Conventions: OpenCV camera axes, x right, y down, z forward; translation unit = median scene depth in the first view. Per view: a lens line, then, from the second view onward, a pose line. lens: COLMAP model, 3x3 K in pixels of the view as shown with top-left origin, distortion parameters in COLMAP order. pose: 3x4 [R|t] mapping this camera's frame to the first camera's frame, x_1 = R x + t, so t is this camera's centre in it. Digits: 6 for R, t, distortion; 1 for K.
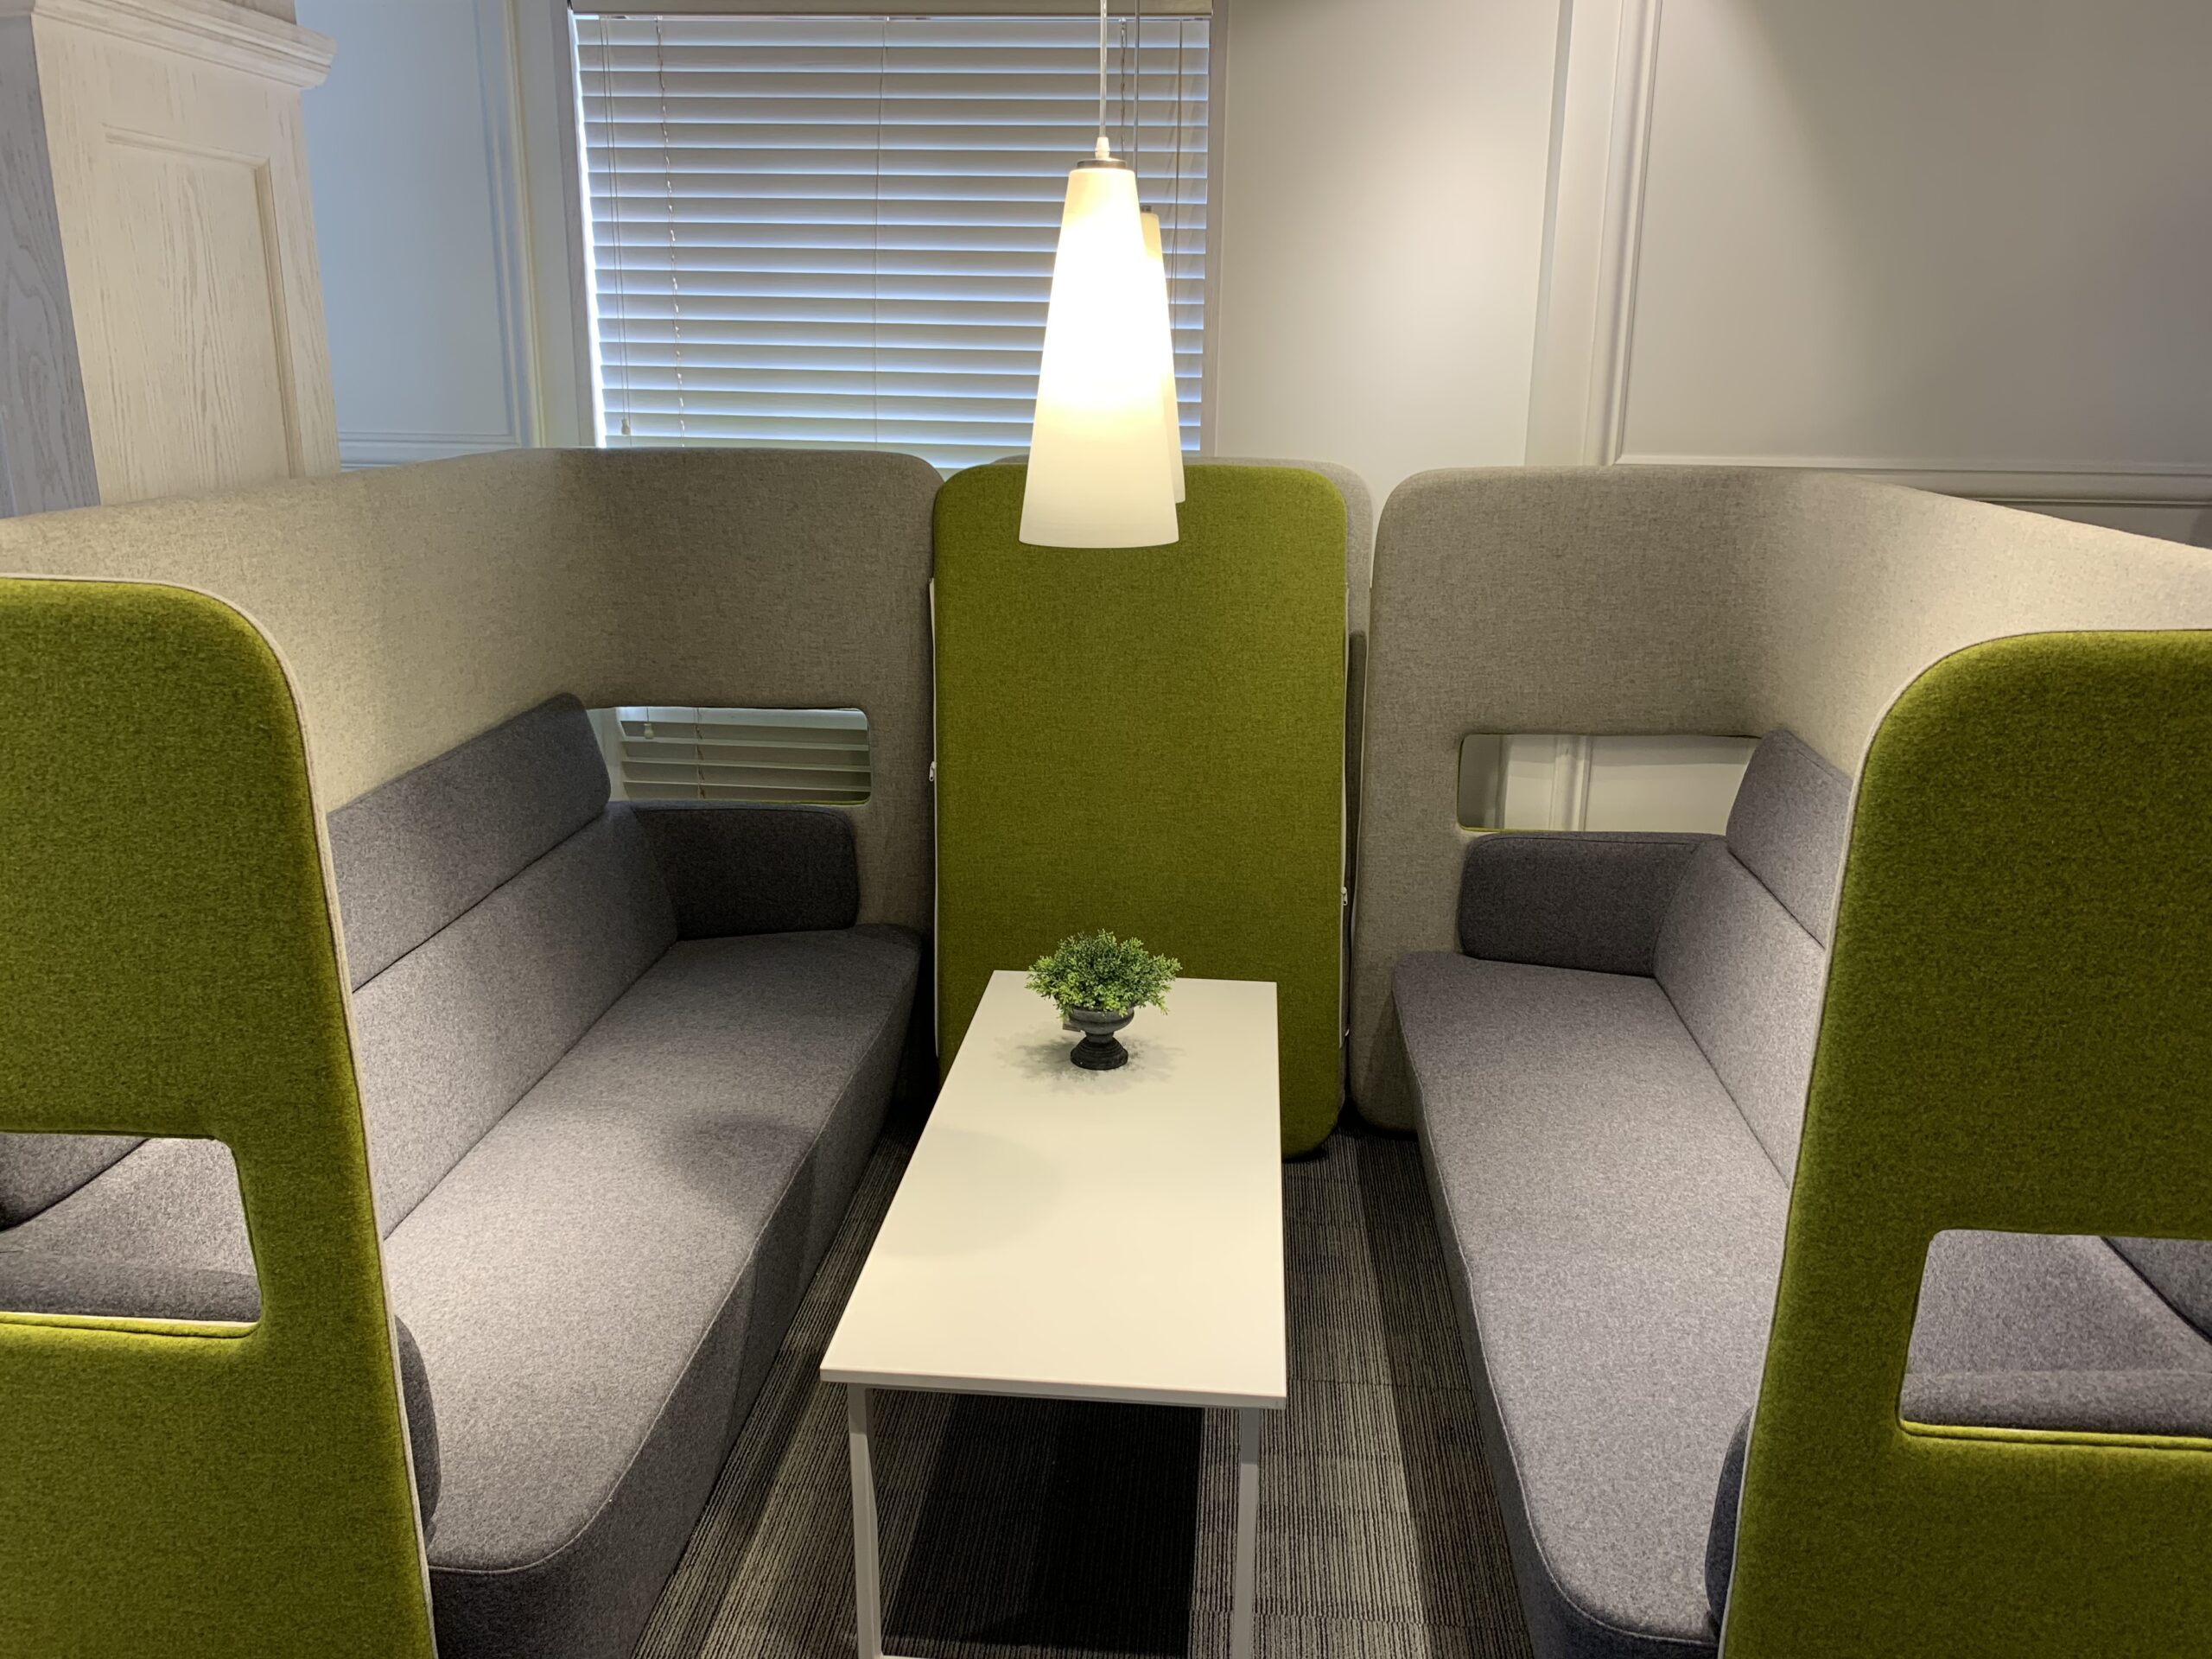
lens RADIAL K [[1666.0, 0, 1106.0], [0, 1666.0, 829.5], [0, 0, 1]] dist [0.099798, -0.107176]
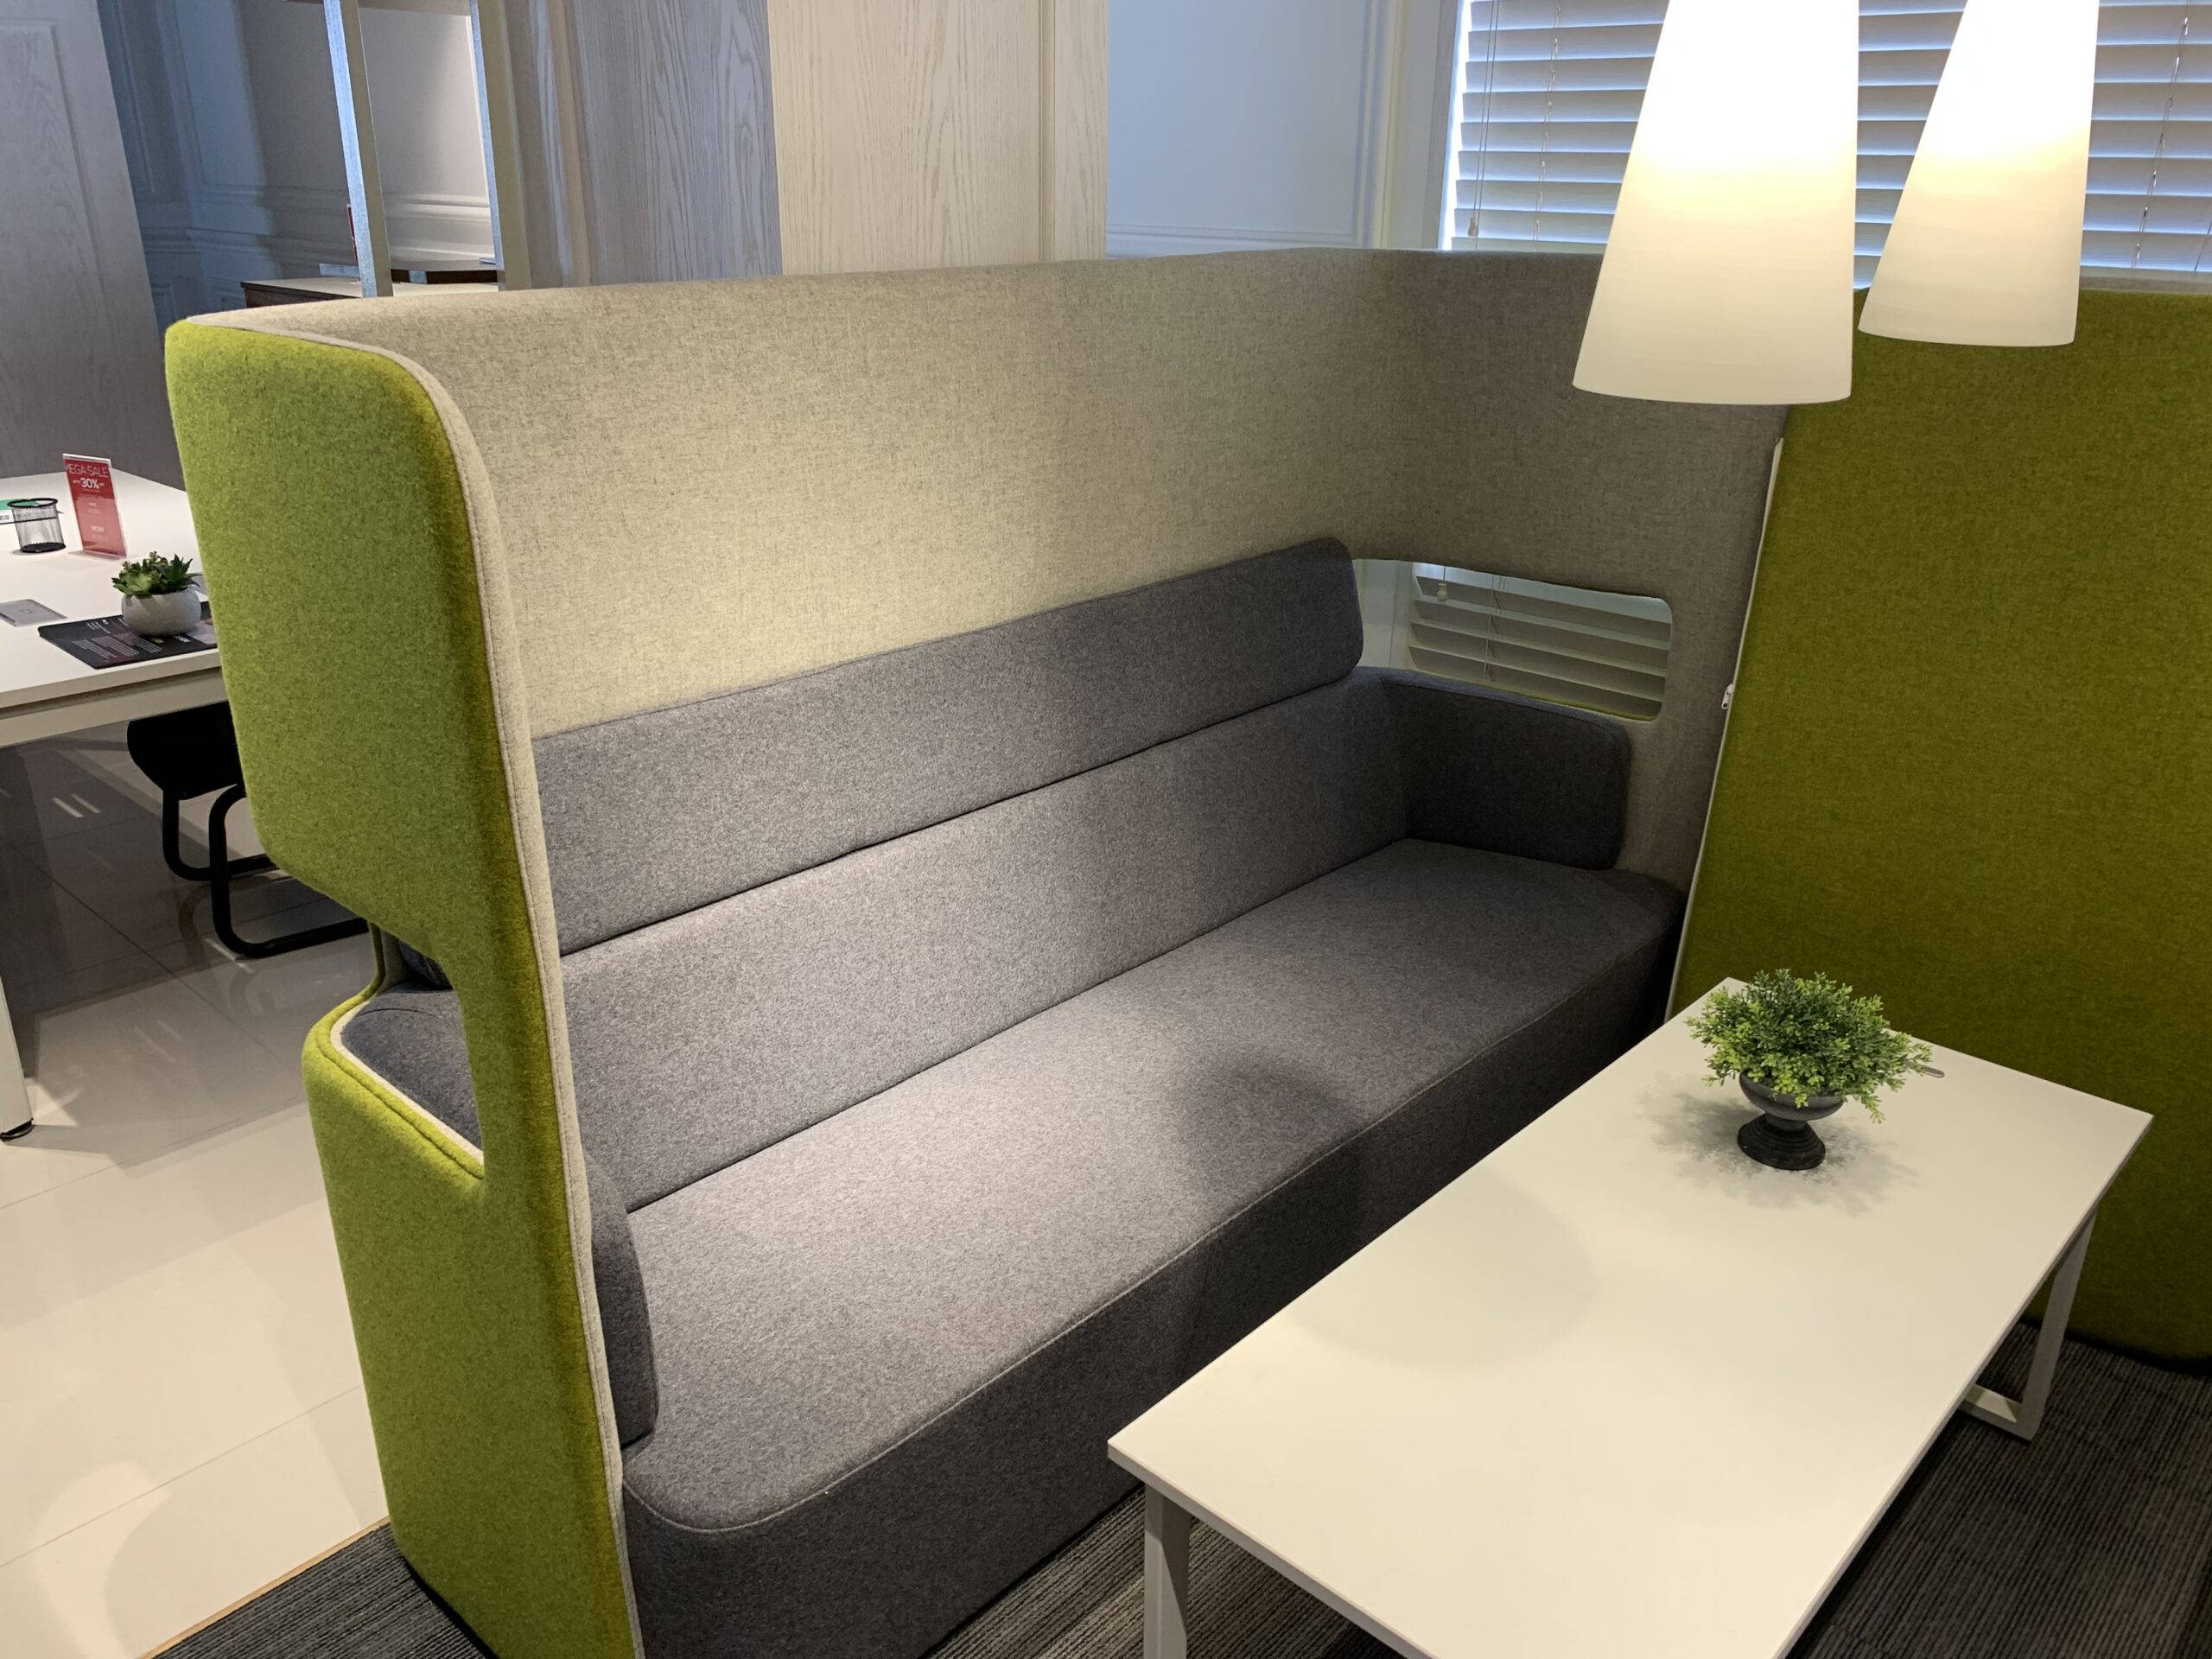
lens RADIAL K [[1629.2, 0, 1181.4], [0, 1629.2, 824.6], [0, 0, 1]] dist [0.172516, -0.386249]
pose [[0.788662, 0.223989, -0.572574, 0.171345], [-0.169109, 0.974385, 0.148246, -0.057531], [0.591113, -0.020089, 0.806339, 0.304075]]
